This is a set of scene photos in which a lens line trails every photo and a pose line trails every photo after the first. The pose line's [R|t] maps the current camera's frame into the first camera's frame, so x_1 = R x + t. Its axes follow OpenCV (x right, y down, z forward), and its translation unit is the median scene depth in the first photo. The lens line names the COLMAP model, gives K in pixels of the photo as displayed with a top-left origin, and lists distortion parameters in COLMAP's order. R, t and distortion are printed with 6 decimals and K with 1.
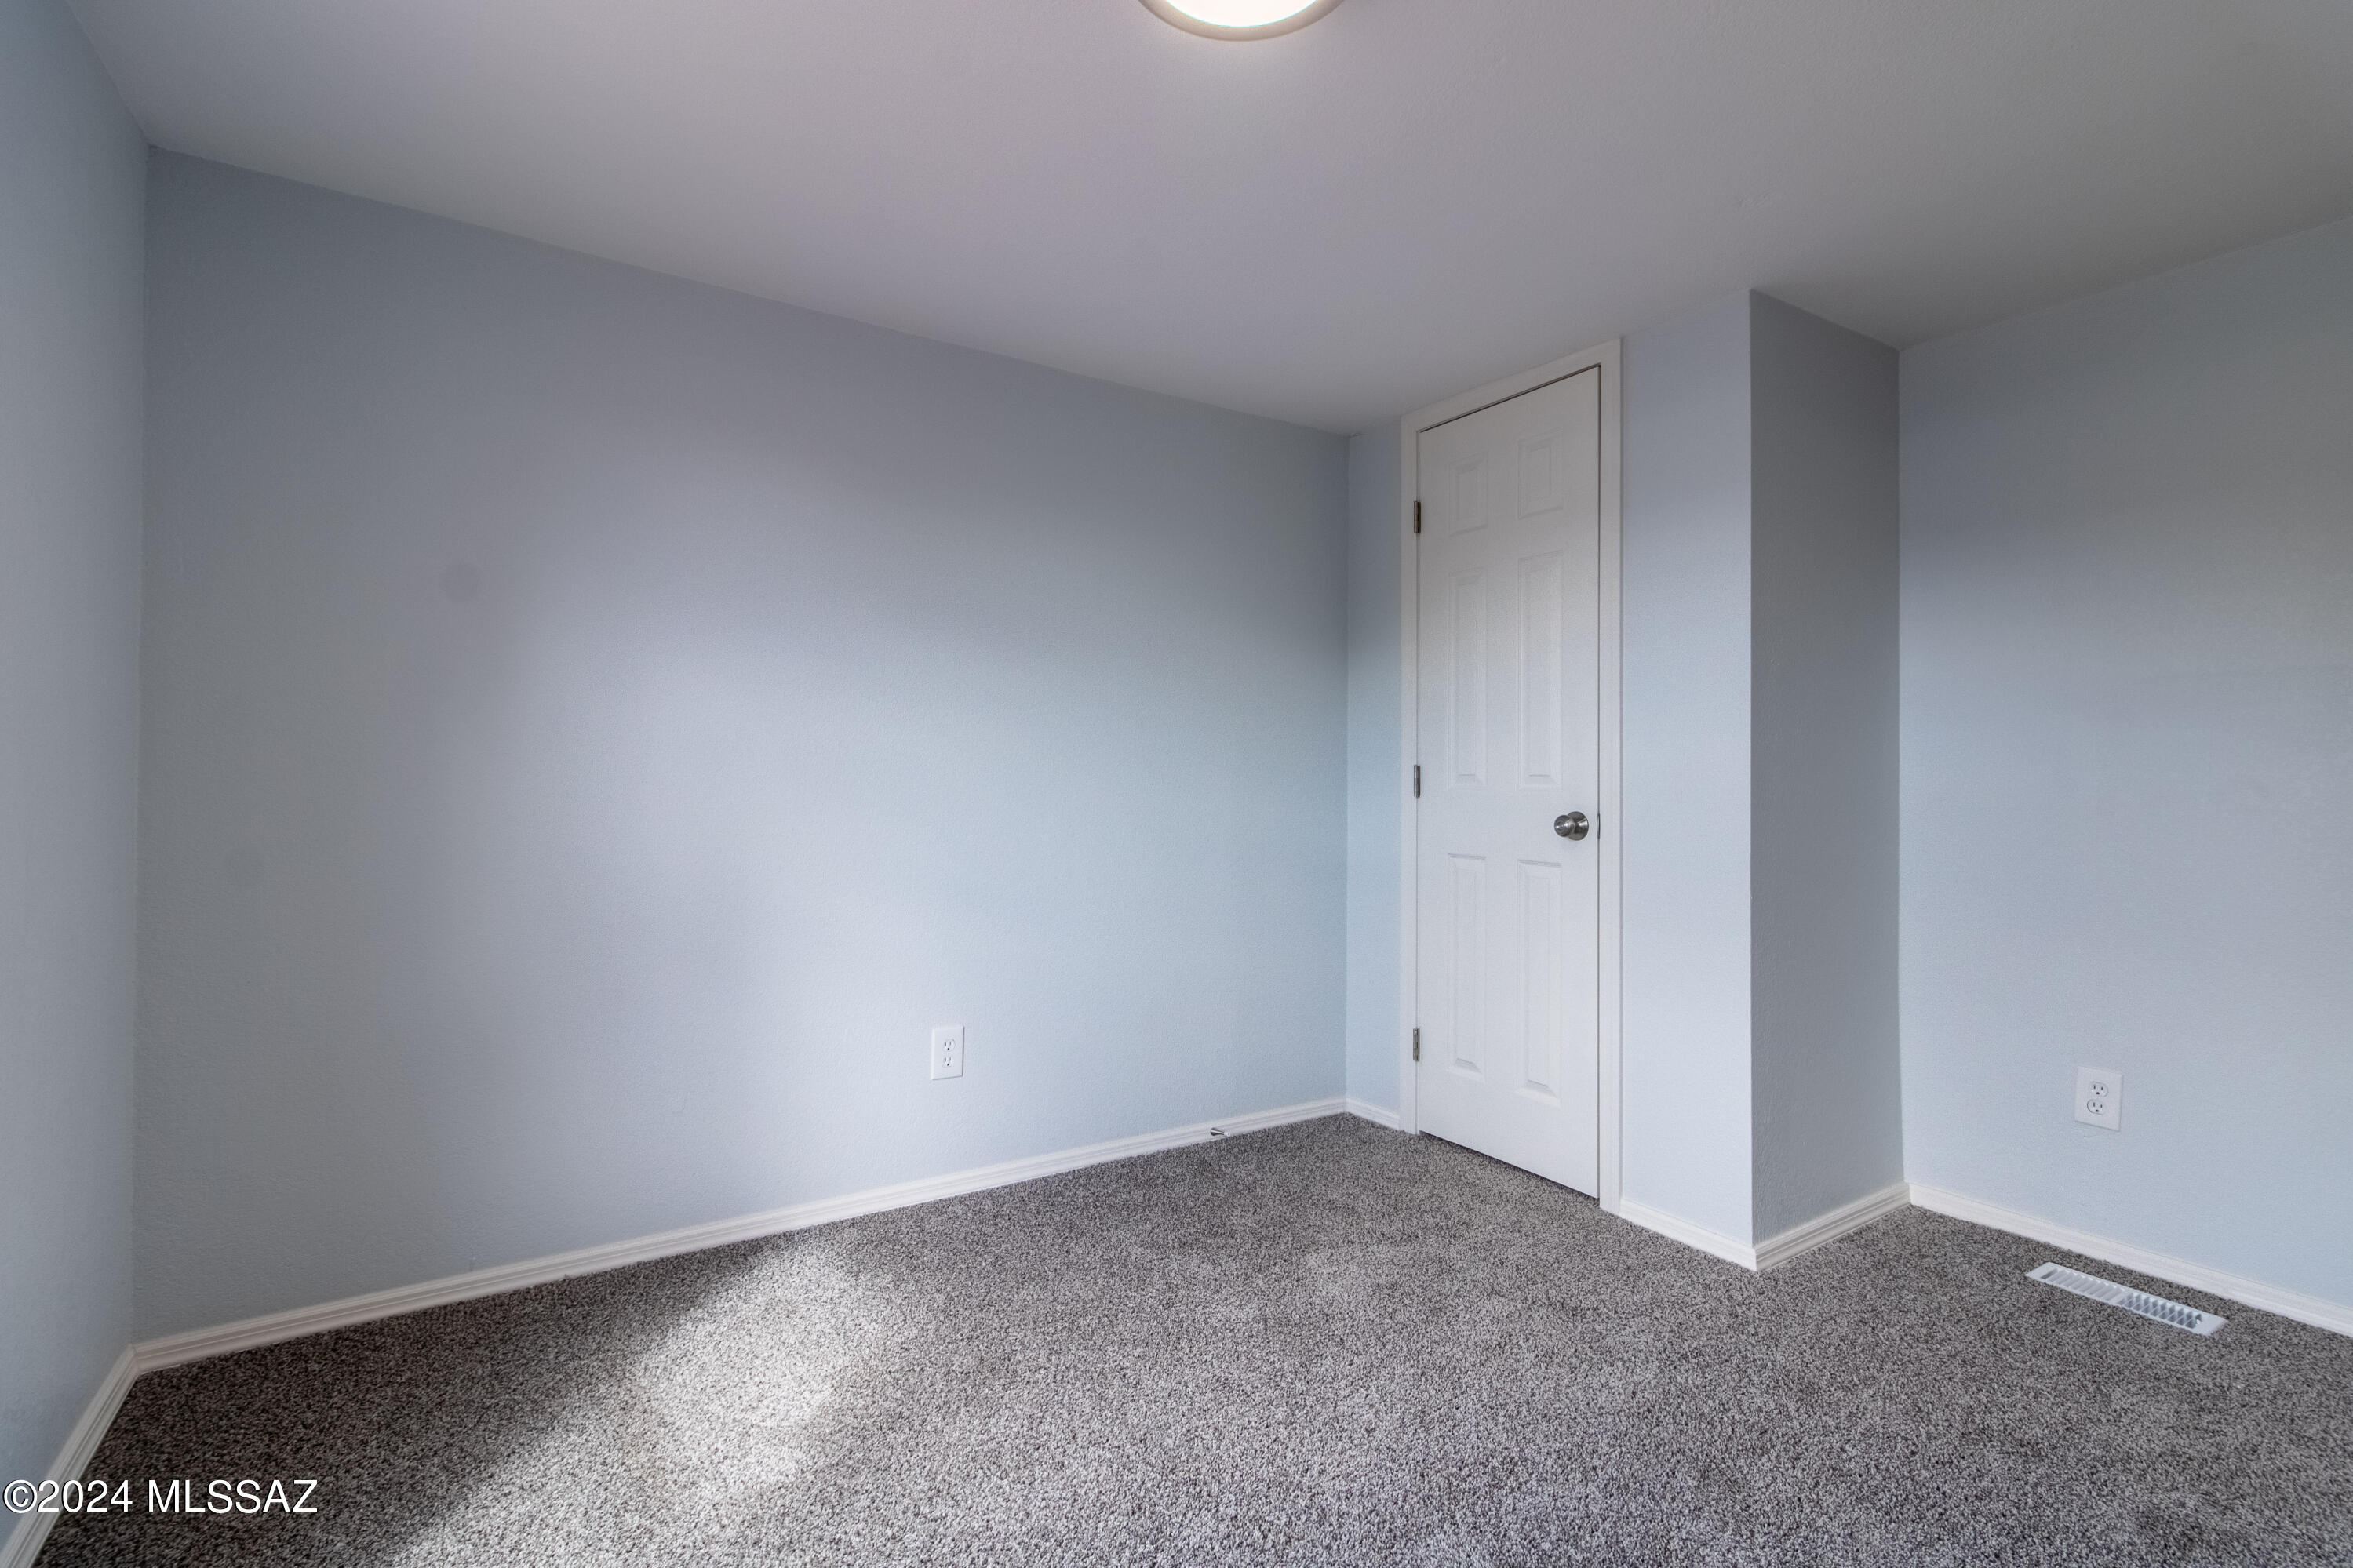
lens RADIAL K [[1084.1, 0, 1192.1], [0, 1084.1, 767.6], [0, 0, 1]] dist [0.000645, 0.000098]
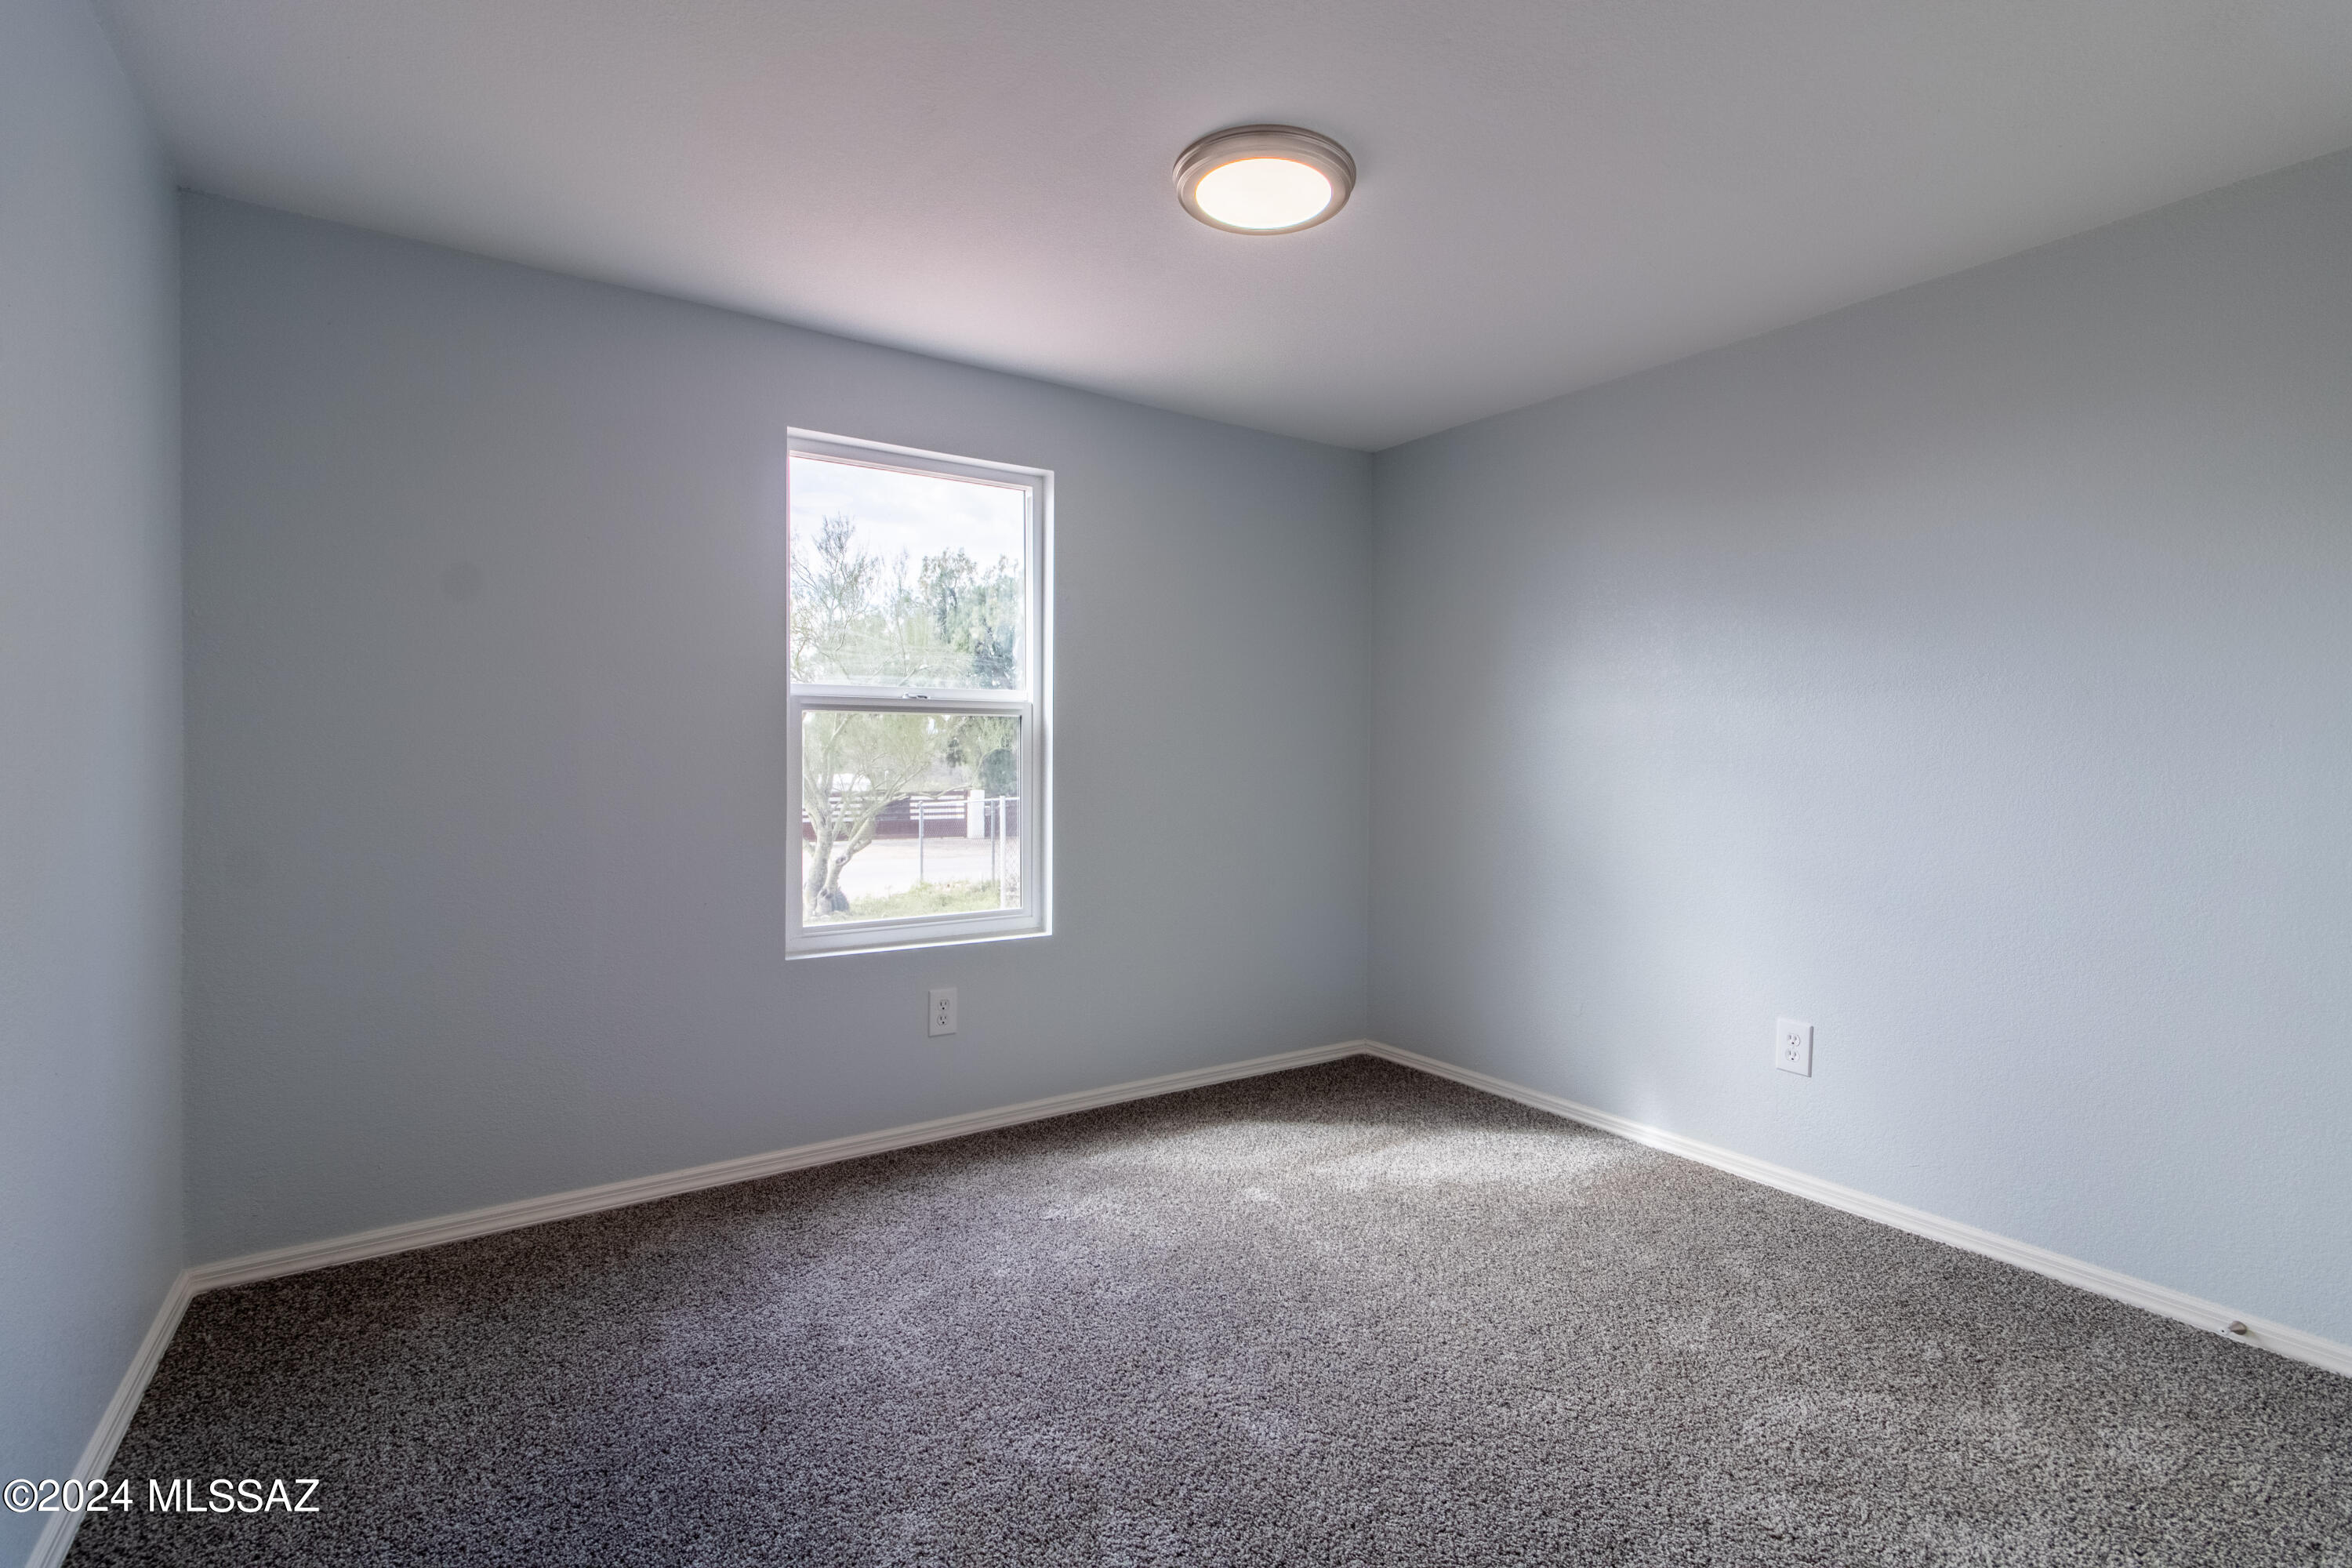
lens RADIAL K [[1083.8, 0, 1191.6], [0, 1083.8, 767.6], [0, 0, 1]] dist [0.000645, 0.000098]
pose [[0.017774, 0.002379, -0.999839, 0.748001], [0.001612, 0.999996, 0.002408, 0.006536], [0.999841, -0.001655, 0.017770, 0.438277]]
